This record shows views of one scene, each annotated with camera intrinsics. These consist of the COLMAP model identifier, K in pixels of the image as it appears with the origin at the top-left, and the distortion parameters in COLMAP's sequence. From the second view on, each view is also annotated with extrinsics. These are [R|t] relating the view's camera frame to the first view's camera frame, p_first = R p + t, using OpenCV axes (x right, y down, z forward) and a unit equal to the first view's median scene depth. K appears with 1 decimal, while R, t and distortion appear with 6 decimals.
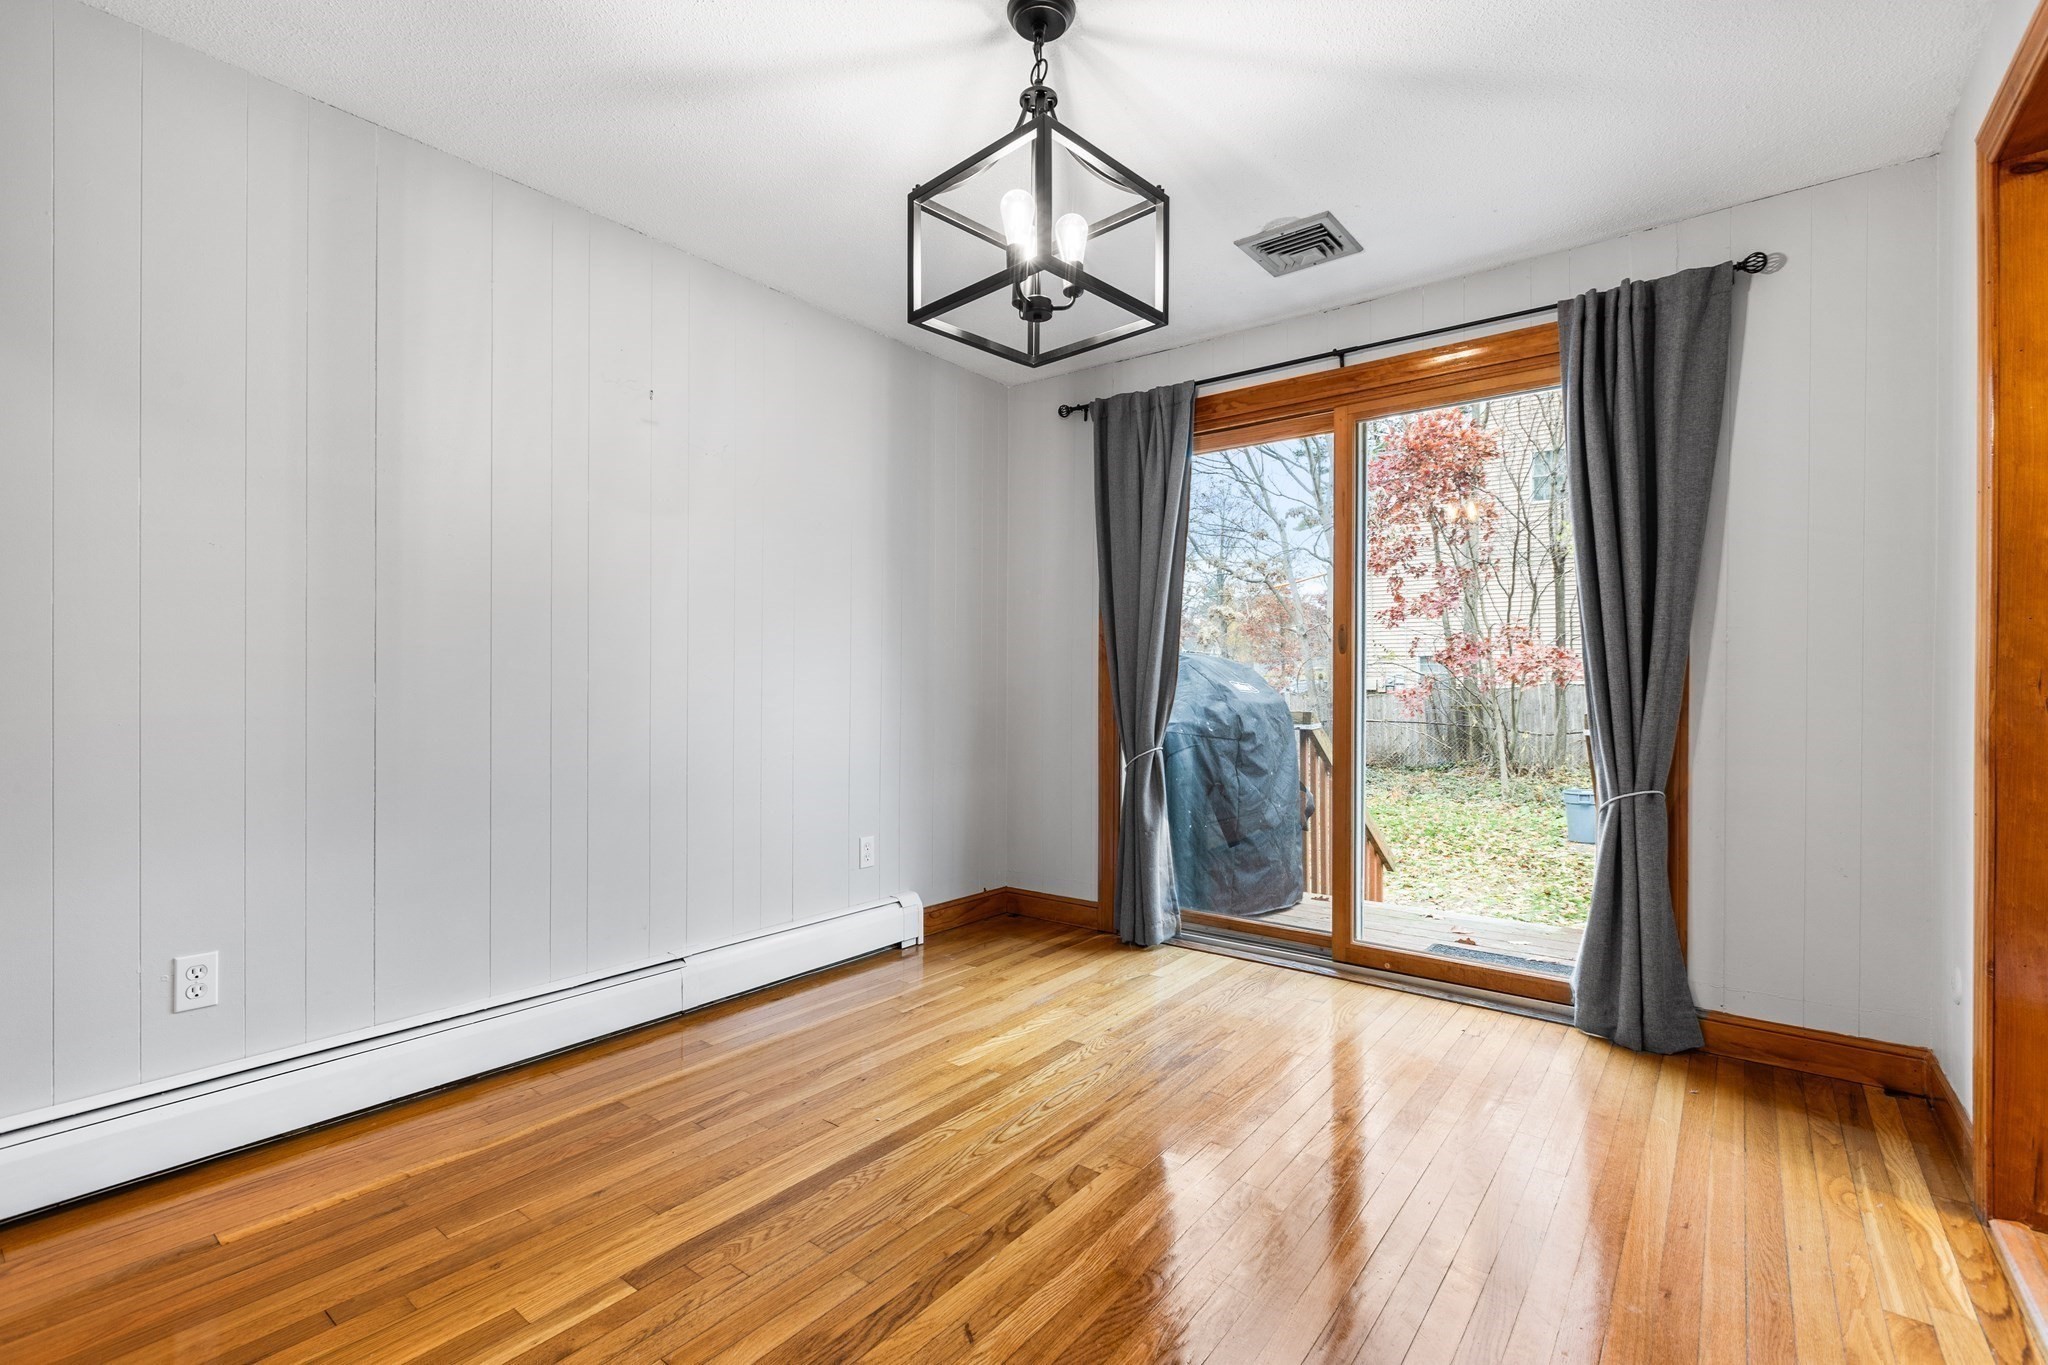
lens RADIAL K [[915.7, 0, 1014.5], [0, 915.7, 692.4], [0, 0, 1]] dist [0.000946, -0.000669]
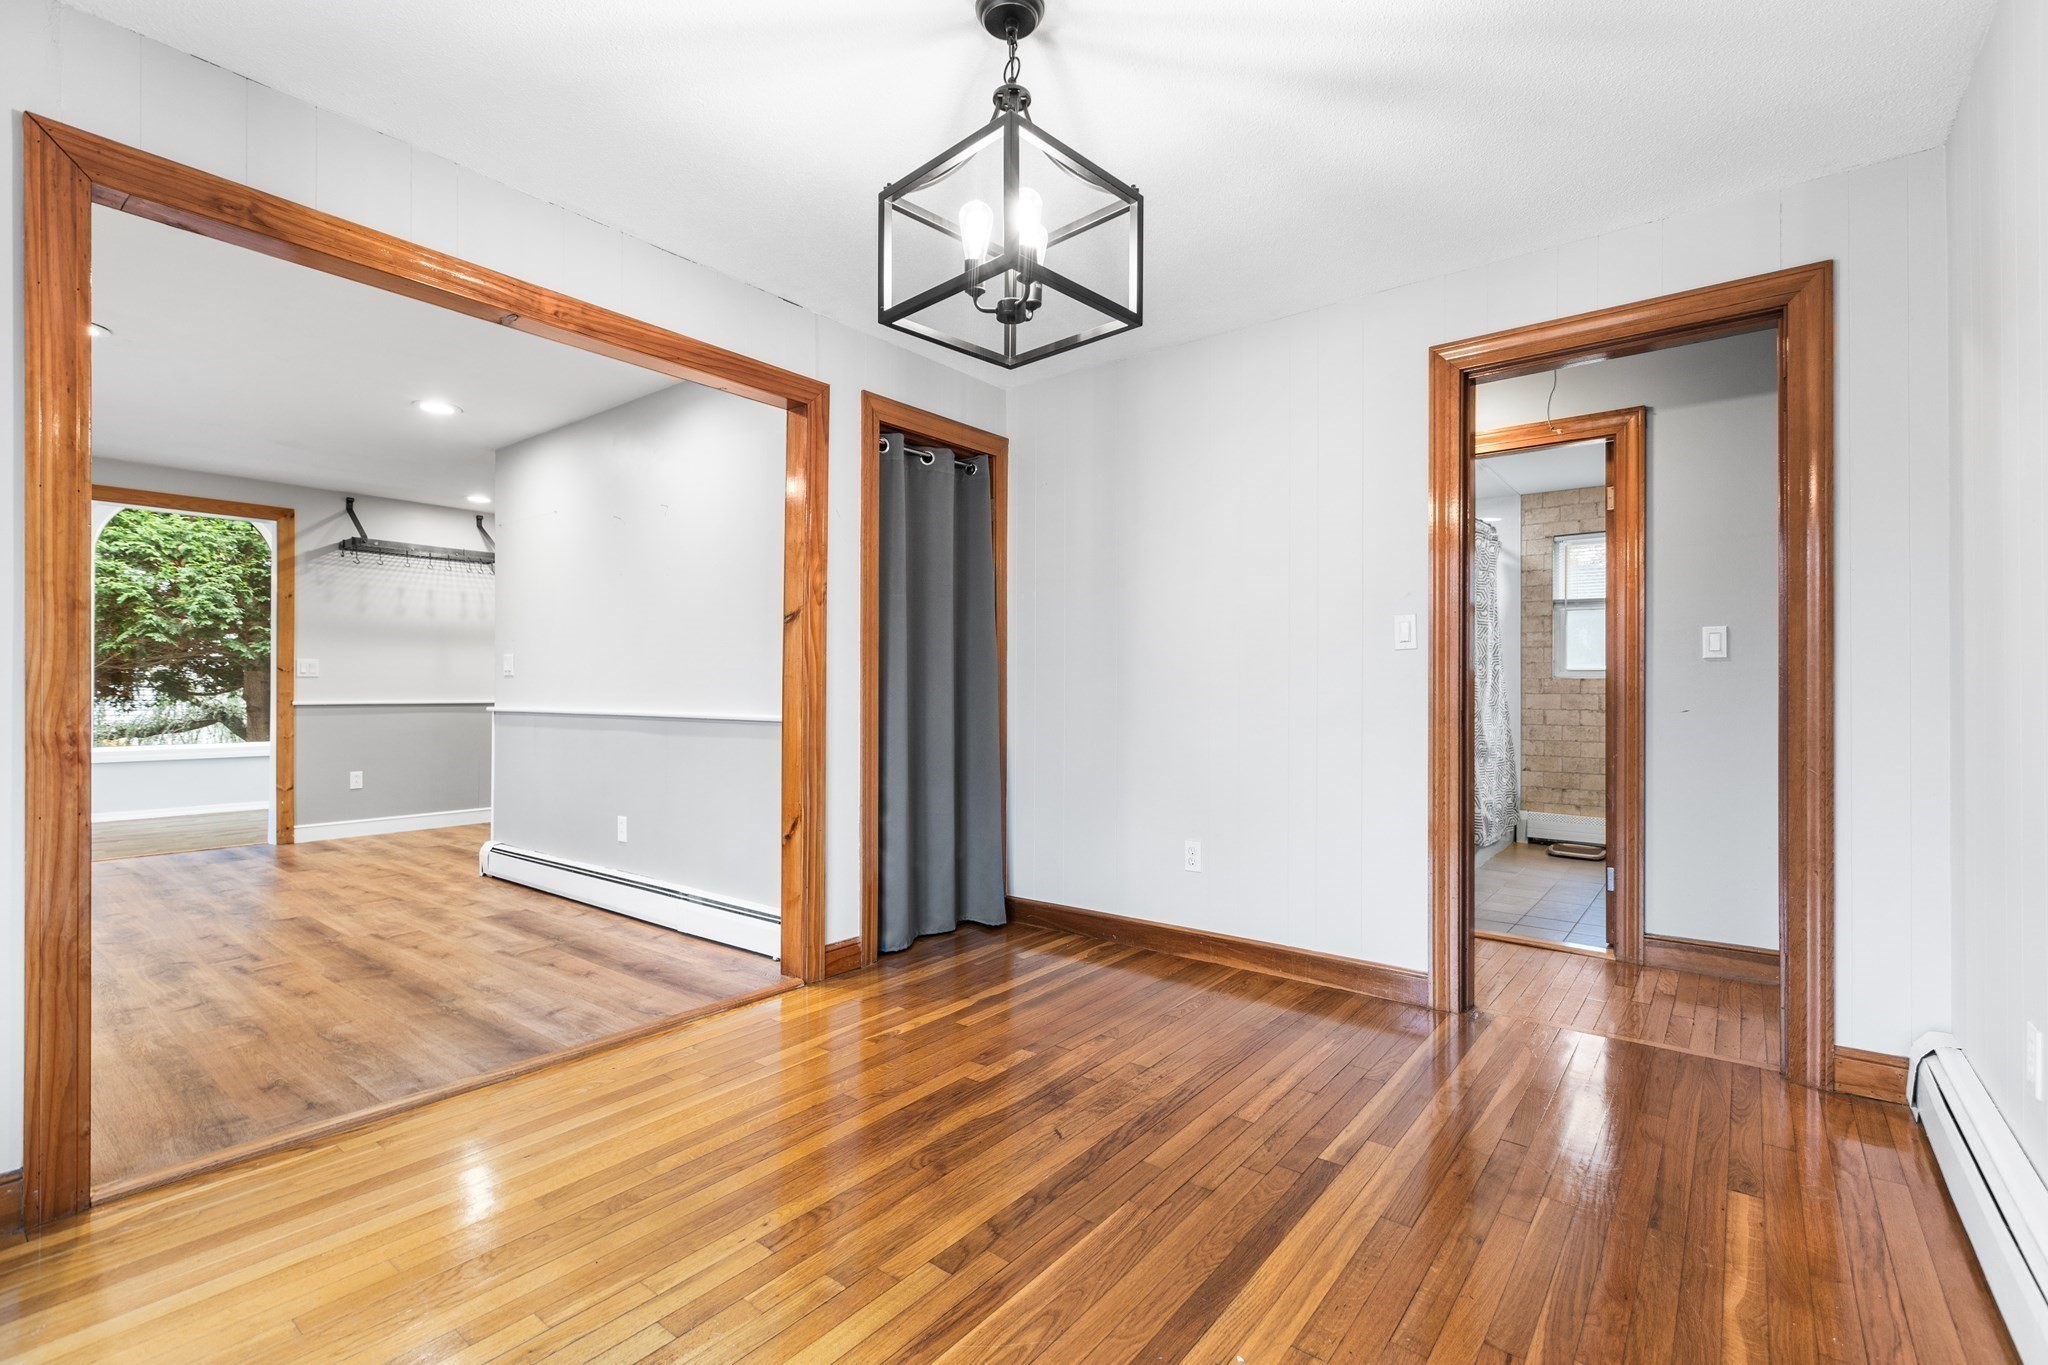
lens RADIAL K [[919.5, 0, 1024.0], [0, 919.5, 682.5], [0, 0, 1]] dist [-0.001497, -0.000457]
pose [[-0.999953, -0.007277, -0.006420, 0.015960], [-0.007222, 0.999937, -0.008591, -0.007802], [0.006482, -0.008544, -0.999942, 1.983106]]
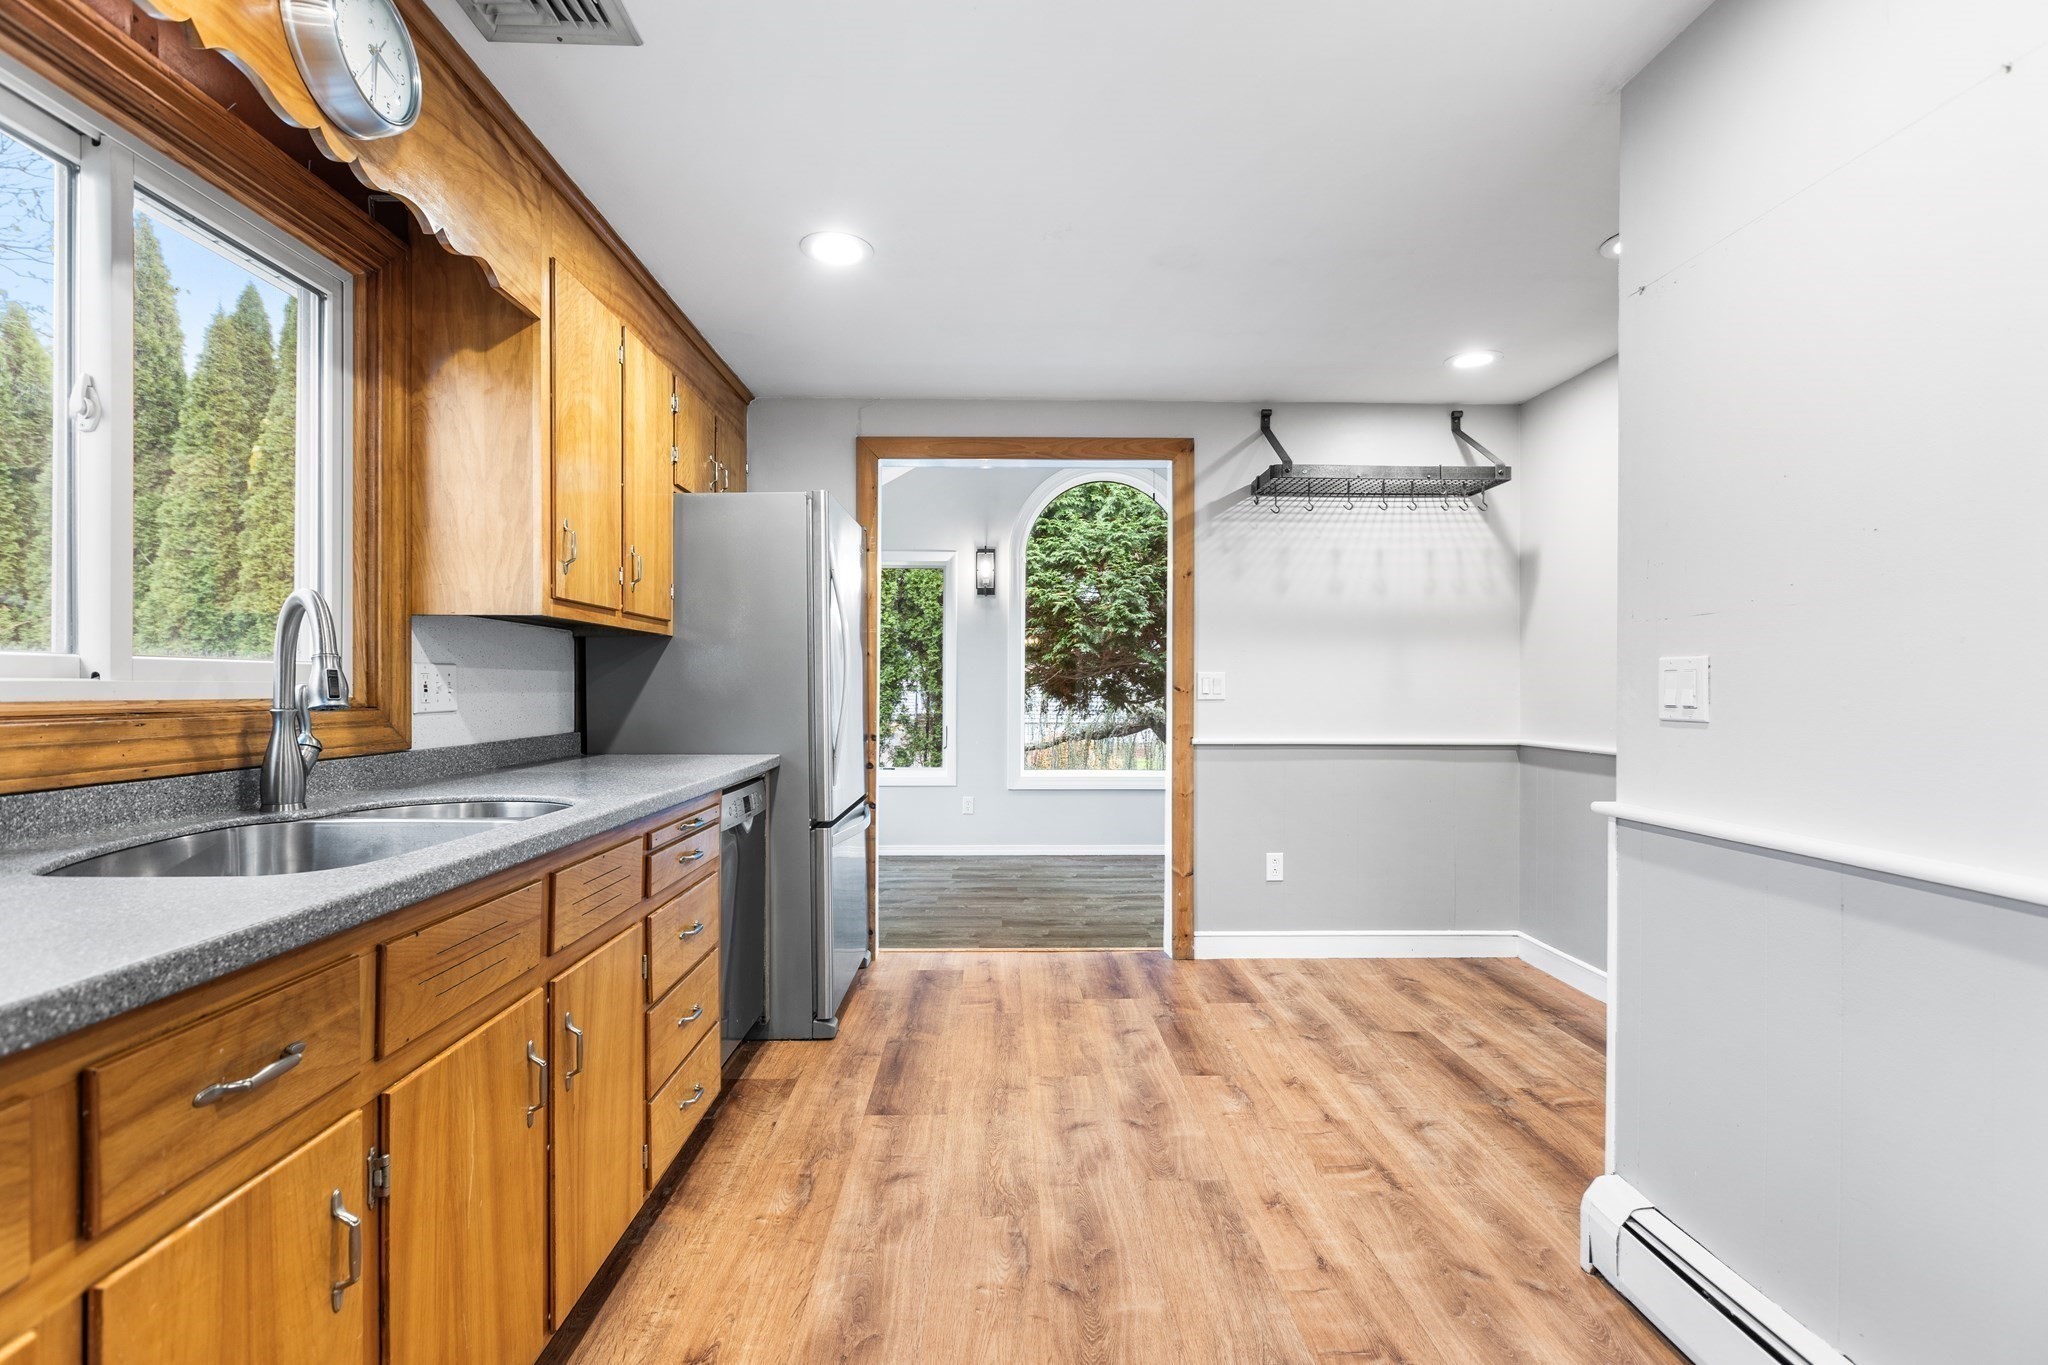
lens RADIAL K [[915.7, 0, 1014.5], [0, 915.7, 692.4], [0, 0, 1]] dist [0.000946, -0.000669]
pose [[-0.639606, -0.007694, 0.768664, 1.267005], [-0.000612, 0.999955, 0.009500, -0.078380], [-0.768702, 0.005606, -0.639582, 0.318165]]
